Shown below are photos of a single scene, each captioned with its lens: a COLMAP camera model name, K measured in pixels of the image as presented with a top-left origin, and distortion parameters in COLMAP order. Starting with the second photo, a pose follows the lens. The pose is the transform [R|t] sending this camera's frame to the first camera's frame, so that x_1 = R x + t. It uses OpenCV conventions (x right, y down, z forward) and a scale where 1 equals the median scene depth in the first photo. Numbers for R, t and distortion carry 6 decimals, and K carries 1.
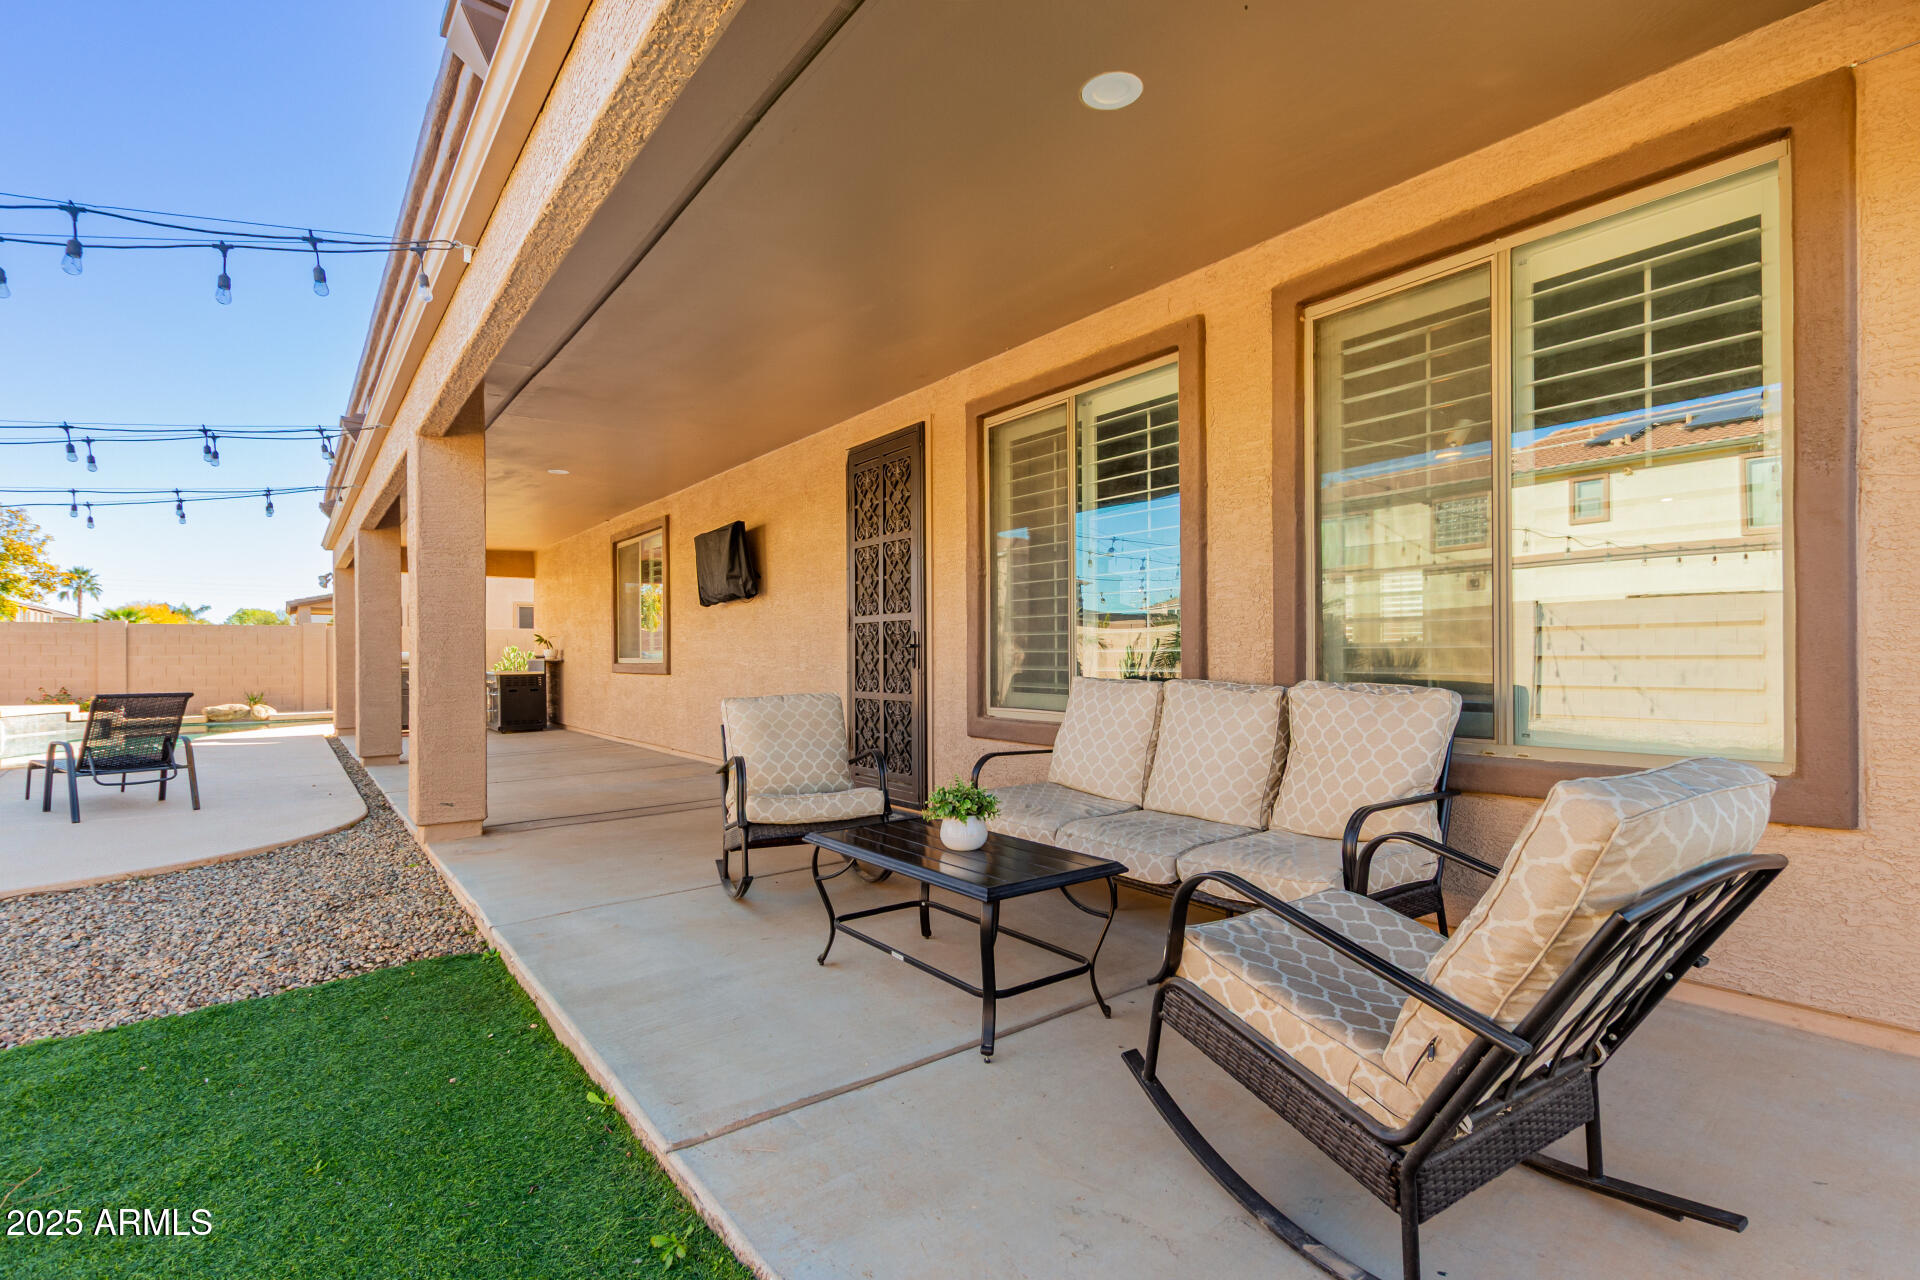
lens RADIAL K [[875.3, 0, 962.9], [0, 875.3, 653.3], [0, 0, 1]] dist [0.000236, -0.001642]
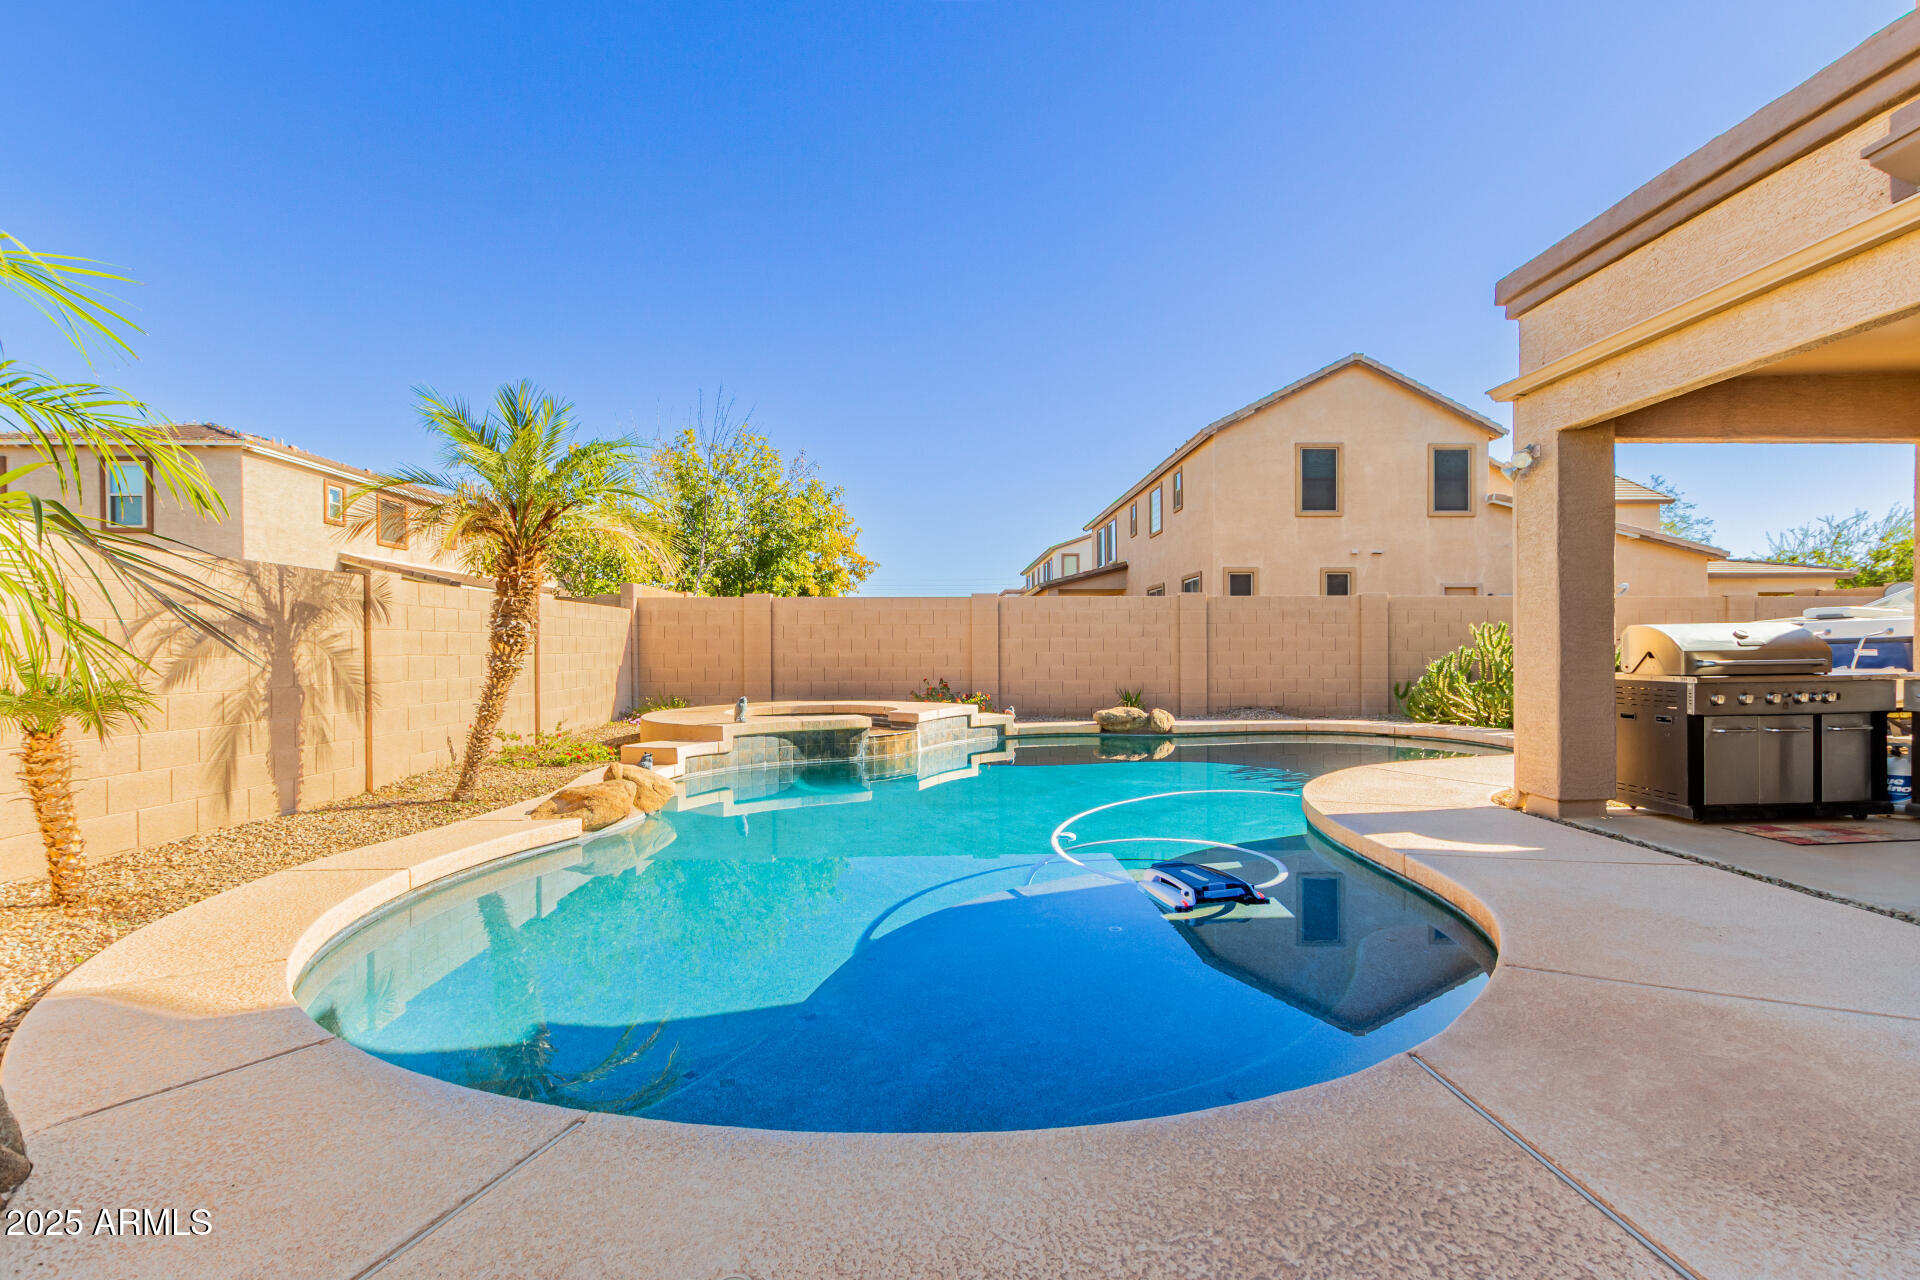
lens RADIAL K [[875.3, 0, 962.9], [0, 875.3, 653.3], [0, 0, 1]] dist [0.000236, -0.001642]
pose [[0.806754, 0.007497, -0.590840, -1.338601], [0.000925, 0.999902, 0.013951, 0.012917], [0.590887, -0.011801, 0.806668, 0.912284]]
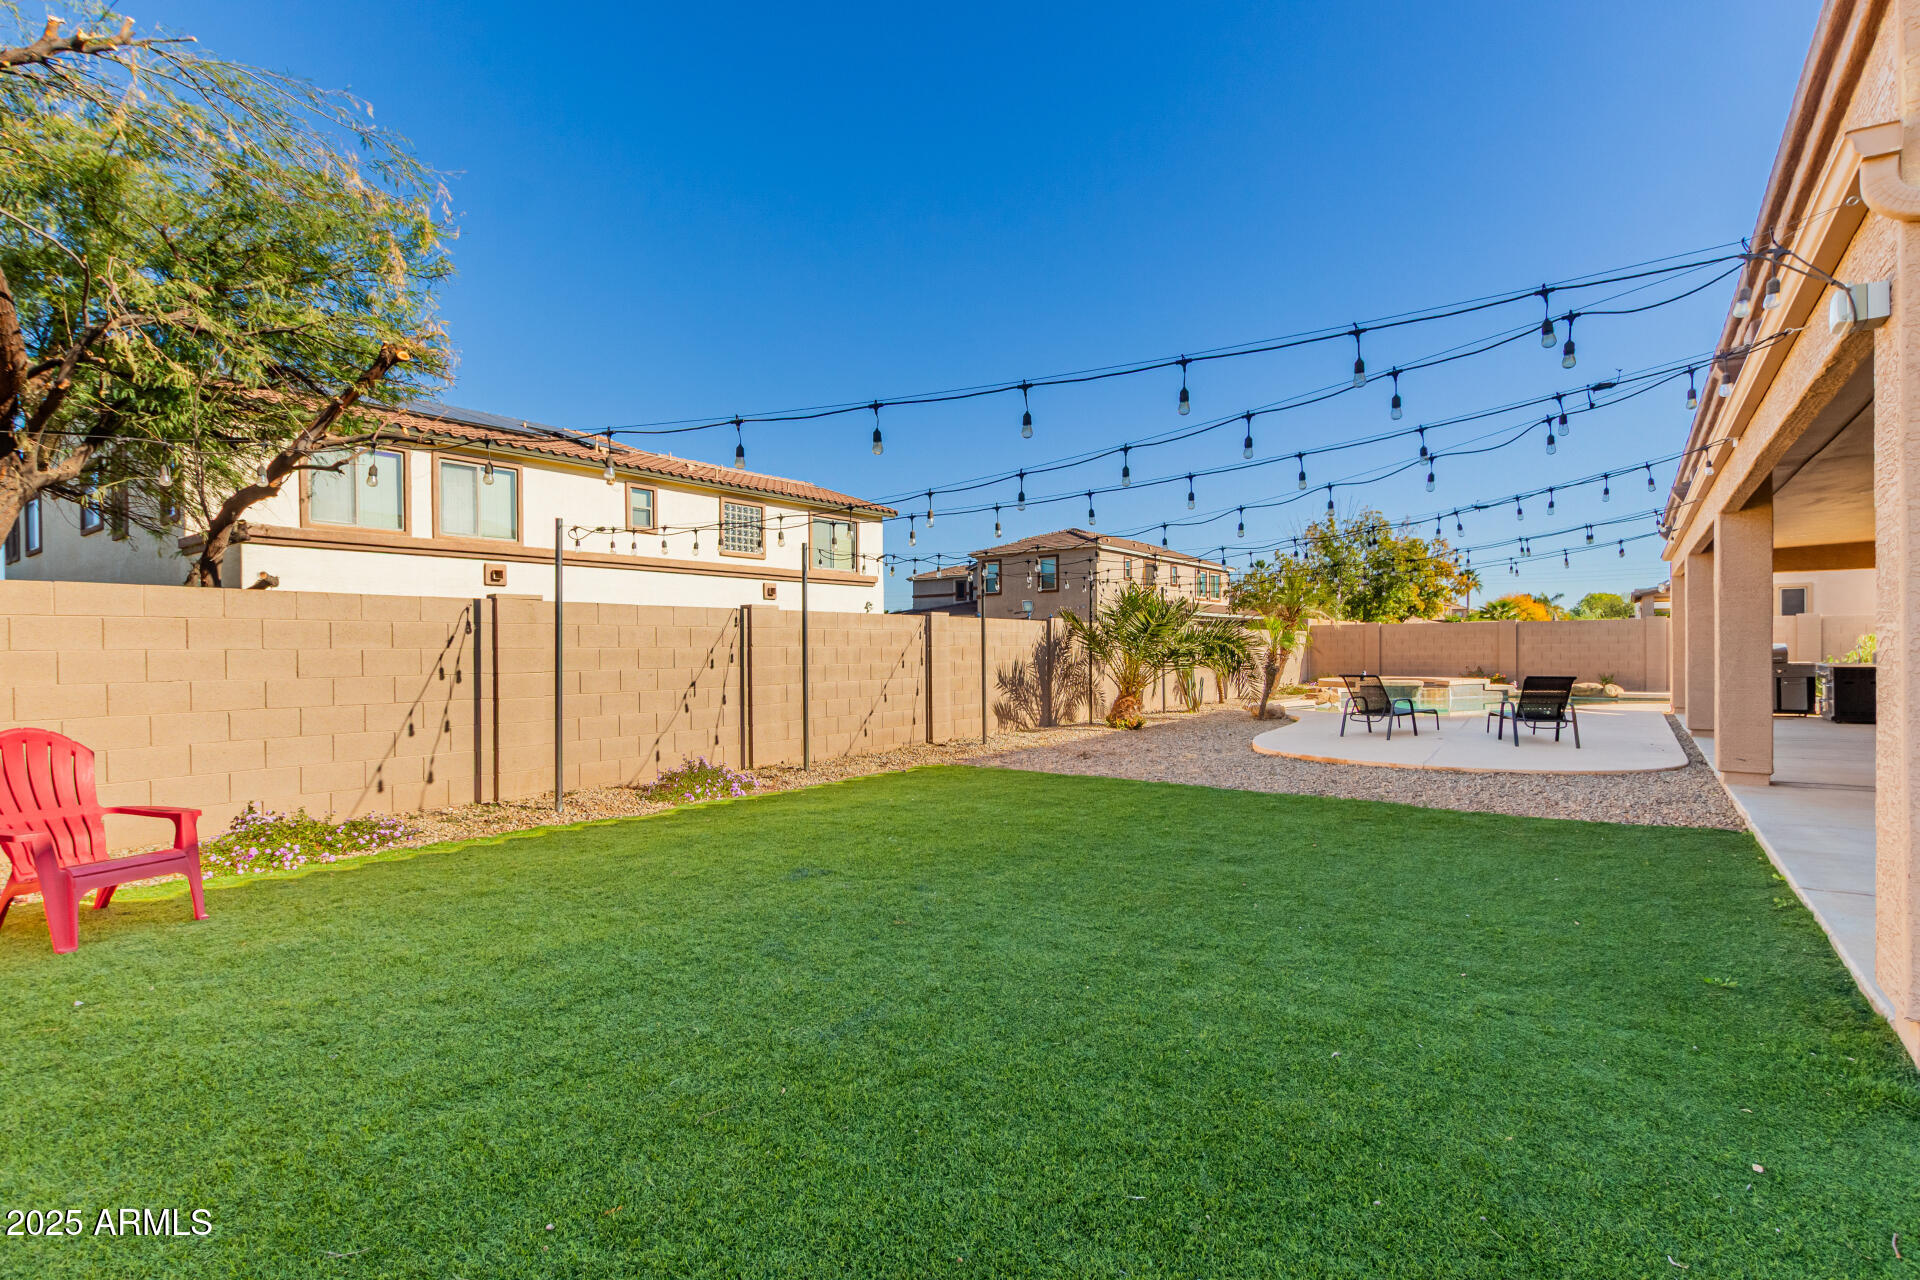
lens RADIAL K [[875.3, 0, 962.9], [0, 875.3, 653.3], [0, 0, 1]] dist [0.000236, -0.001642]
pose [[0.257741, 0.012382, -0.966135, 0.391847], [0.009562, 0.999836, 0.015365, -0.033562], [0.966167, -0.013198, 0.257580, -0.512387]]
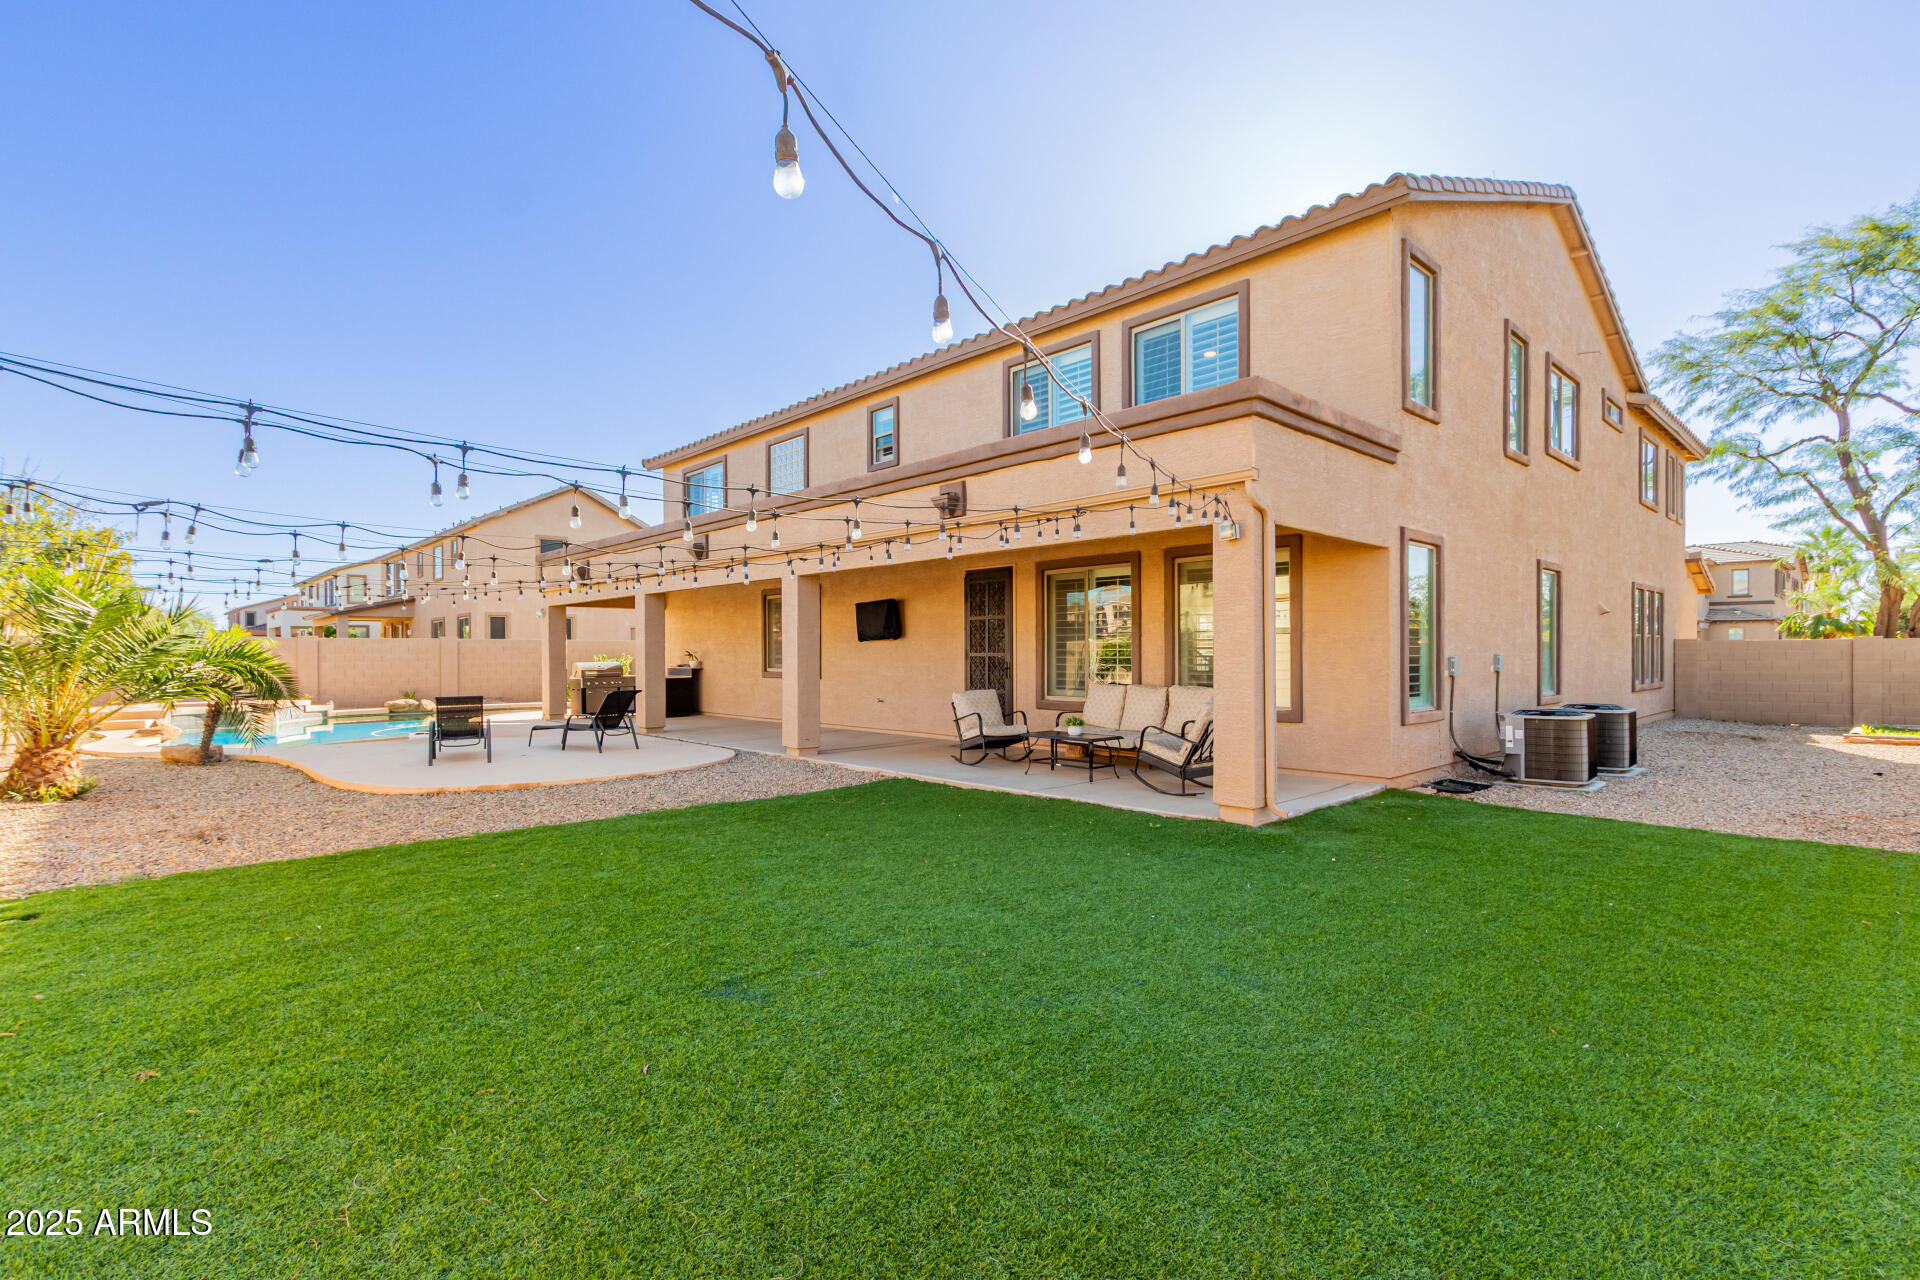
lens RADIAL K [[875.3, 0, 962.9], [0, 875.3, 653.3], [0, 0, 1]] dist [0.000236, -0.001642]
pose [[0.994669, 0.003901, 0.103048, -0.340258], [-0.004048, 0.999991, 0.001217, -0.041770], [-0.103043, -0.001627, 0.994676, -1.016732]]
